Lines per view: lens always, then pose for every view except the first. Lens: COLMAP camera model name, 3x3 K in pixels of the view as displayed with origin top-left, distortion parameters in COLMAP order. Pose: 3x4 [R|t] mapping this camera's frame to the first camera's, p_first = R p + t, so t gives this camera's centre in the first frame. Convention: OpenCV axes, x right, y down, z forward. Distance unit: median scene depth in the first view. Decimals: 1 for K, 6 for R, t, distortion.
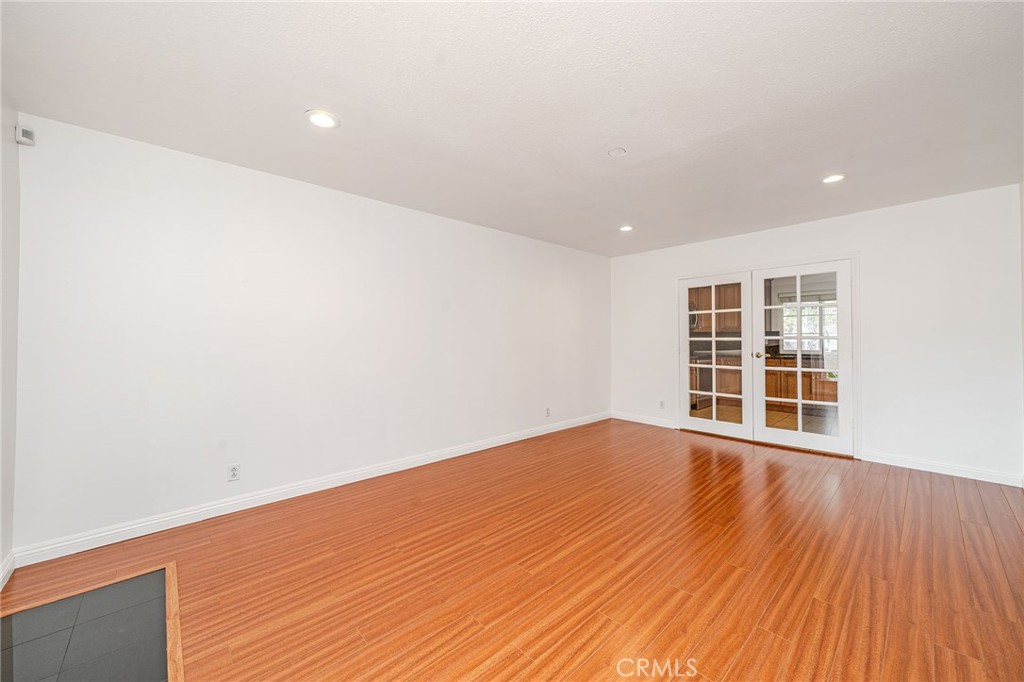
lens RADIAL K [[377.2, 0, 506.0], [0, 377.2, 337.1], [0, 0, 1]] dist [-0.002349, -0.000045]
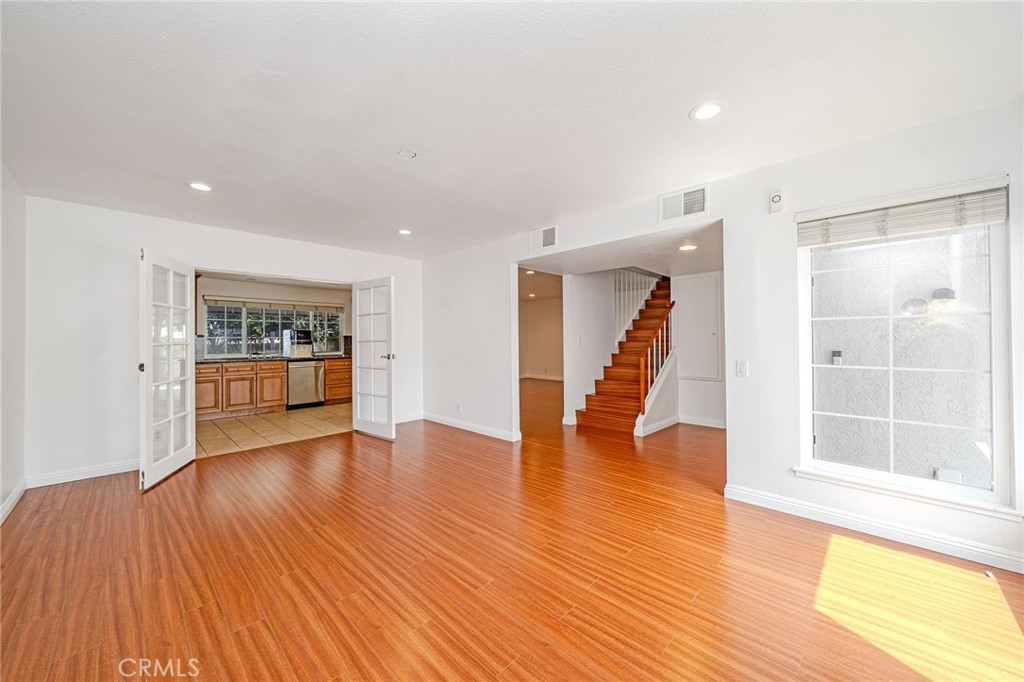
lens RADIAL K [[377.2, 0, 512.8], [0, 377.2, 340.2], [0, 0, 1]] dist [-0.002349, -0.000045]
pose [[-0.055666, 0.001052, 0.998449, -0.865402], [0.001324, 0.999999, -0.000980, 0.003084], [-0.998449, 0.001268, -0.055668, 0.946873]]
